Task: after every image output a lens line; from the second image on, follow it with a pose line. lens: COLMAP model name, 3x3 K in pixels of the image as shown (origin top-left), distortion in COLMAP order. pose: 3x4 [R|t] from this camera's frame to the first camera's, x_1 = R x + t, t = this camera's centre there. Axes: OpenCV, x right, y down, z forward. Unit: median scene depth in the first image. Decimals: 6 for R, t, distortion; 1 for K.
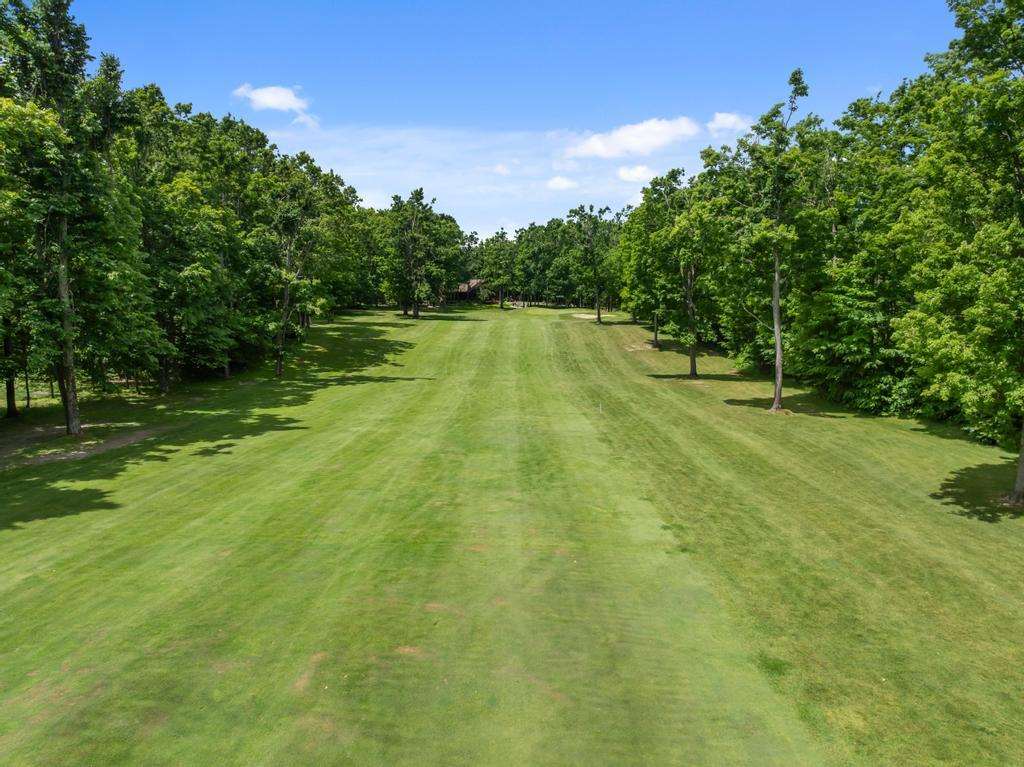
lens RADIAL K [[726.7, 0, 508.2], [0, 726.7, 383.1], [0, 0, 1]] dist [-0.032405, 0.003970]
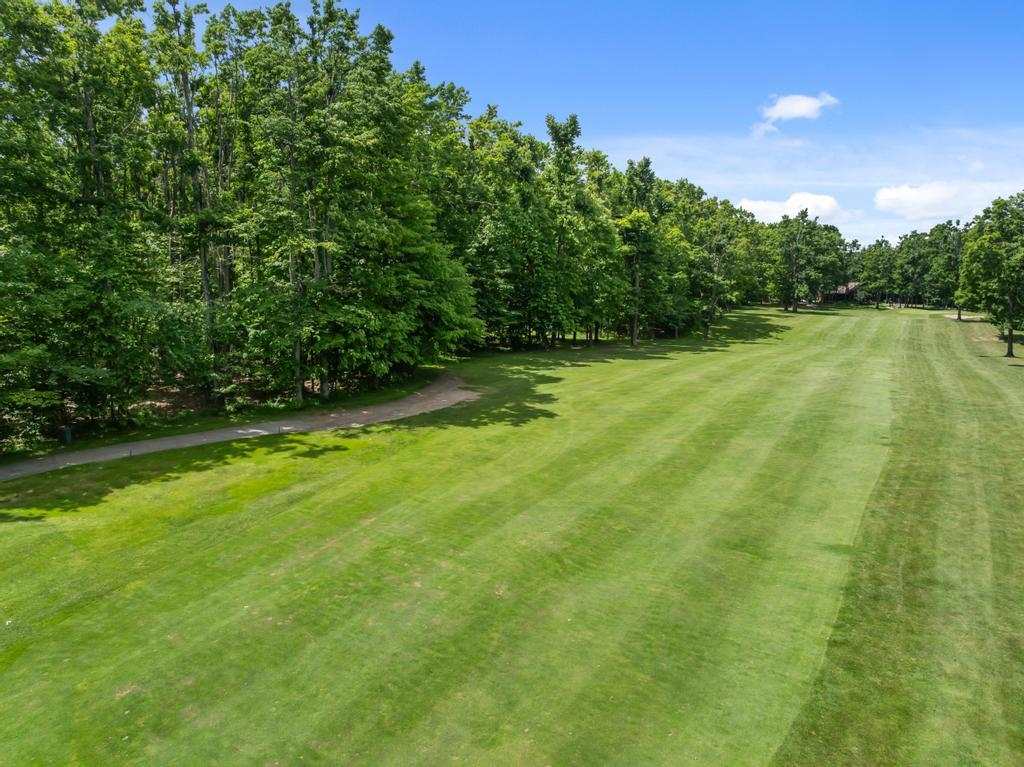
lens RADIAL K [[726.7, 0, 508.2], [0, 726.7, 383.1], [0, 0, 1]] dist [-0.032405, 0.003970]
pose [[0.875871, 0.070759, -0.477329, 0.043583], [-0.072158, 0.997274, 0.015431, 0.047791], [0.477119, 0.020927, 0.878589, -0.325060]]
